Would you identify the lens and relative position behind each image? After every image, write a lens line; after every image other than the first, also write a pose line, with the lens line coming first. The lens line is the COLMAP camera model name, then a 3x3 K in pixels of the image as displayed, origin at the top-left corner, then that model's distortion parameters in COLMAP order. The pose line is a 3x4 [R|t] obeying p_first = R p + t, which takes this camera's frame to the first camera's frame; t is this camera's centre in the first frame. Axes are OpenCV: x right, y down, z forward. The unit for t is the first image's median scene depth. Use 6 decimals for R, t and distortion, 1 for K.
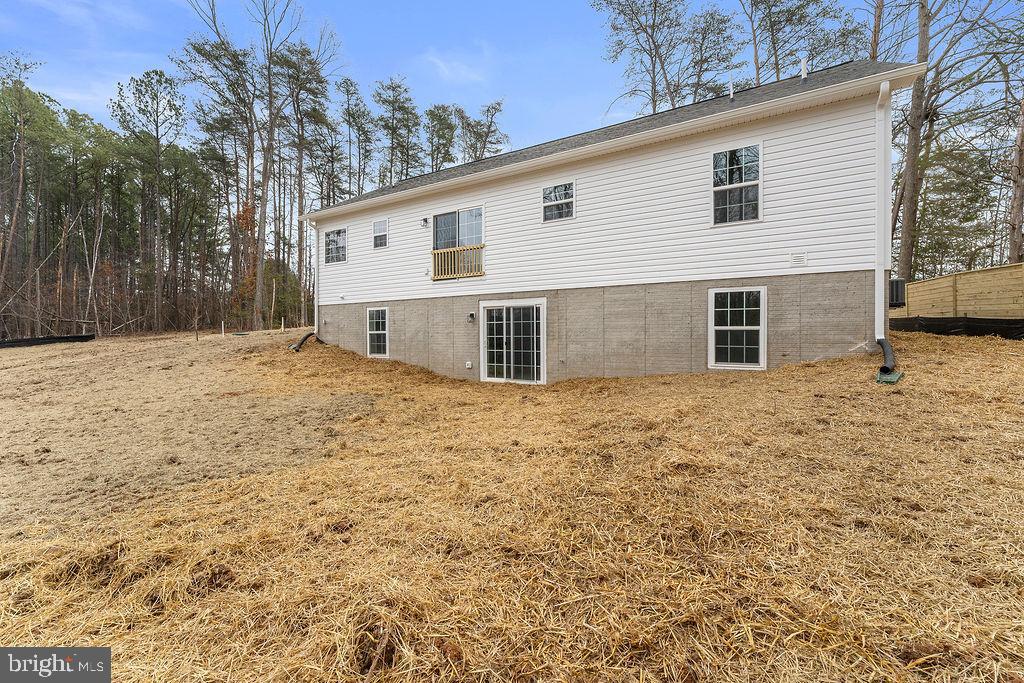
lens RADIAL K [[422.5, 0, 512.0], [0, 422.5, 341.5], [0, 0, 1]] dist [0.001217, 0.000132]
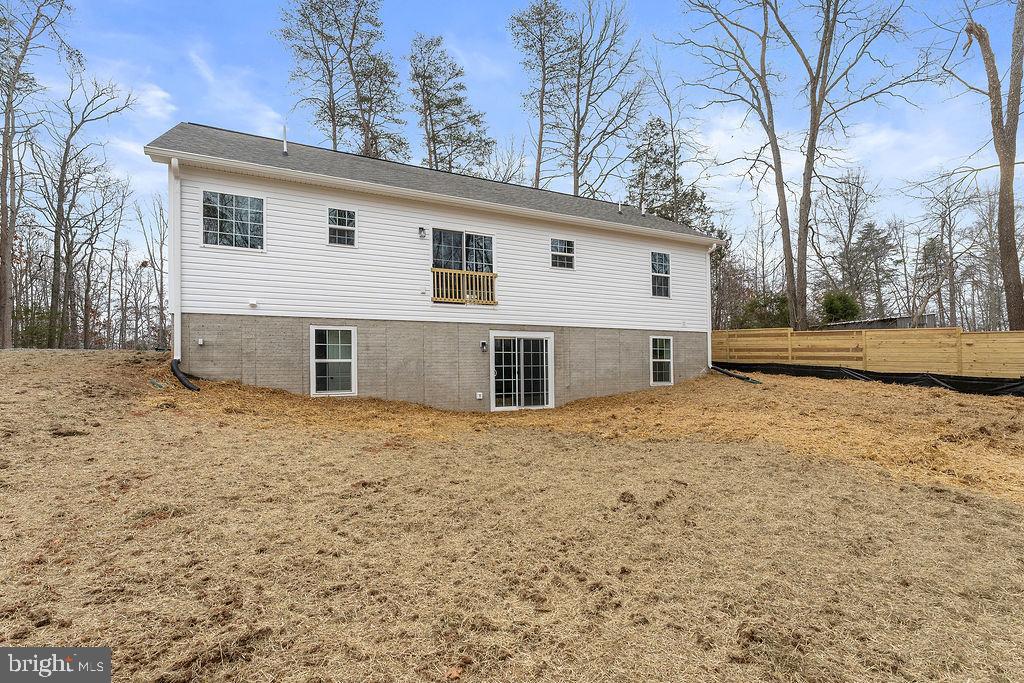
lens RADIAL K [[475.4, 0, 513.7], [0, 475.4, 370.6], [0, 0, 1]] dist [0.002810, 0.000385]
pose [[0.535197, 0.000751, 0.844727, -1.027846], [0.022883, 0.999620, -0.015386, 0.017791], [-0.844417, 0.027564, 0.534976, 0.377166]]
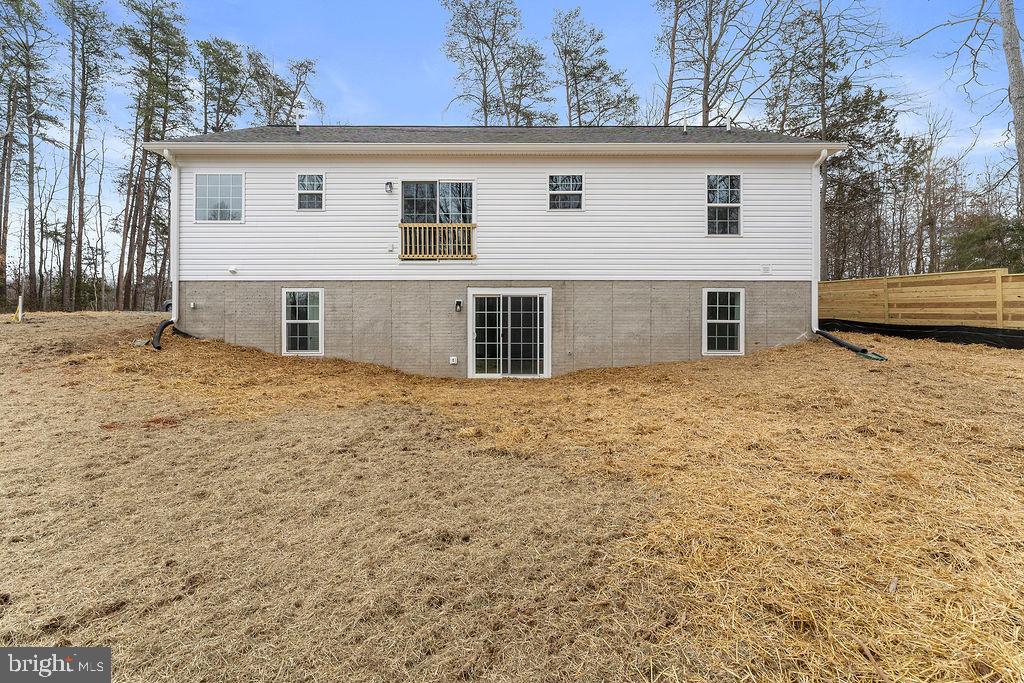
lens RADIAL K [[412.3, 0, 509.0], [0, 412.3, 330.3], [0, 0, 1]] dist [0.002158, 0.000309]
pose [[0.858460, 0.001501, 0.512878, -0.464702], [0.003337, 0.999958, -0.008513, 0.001344], [-0.512869, 0.009020, 0.858420, 0.225489]]
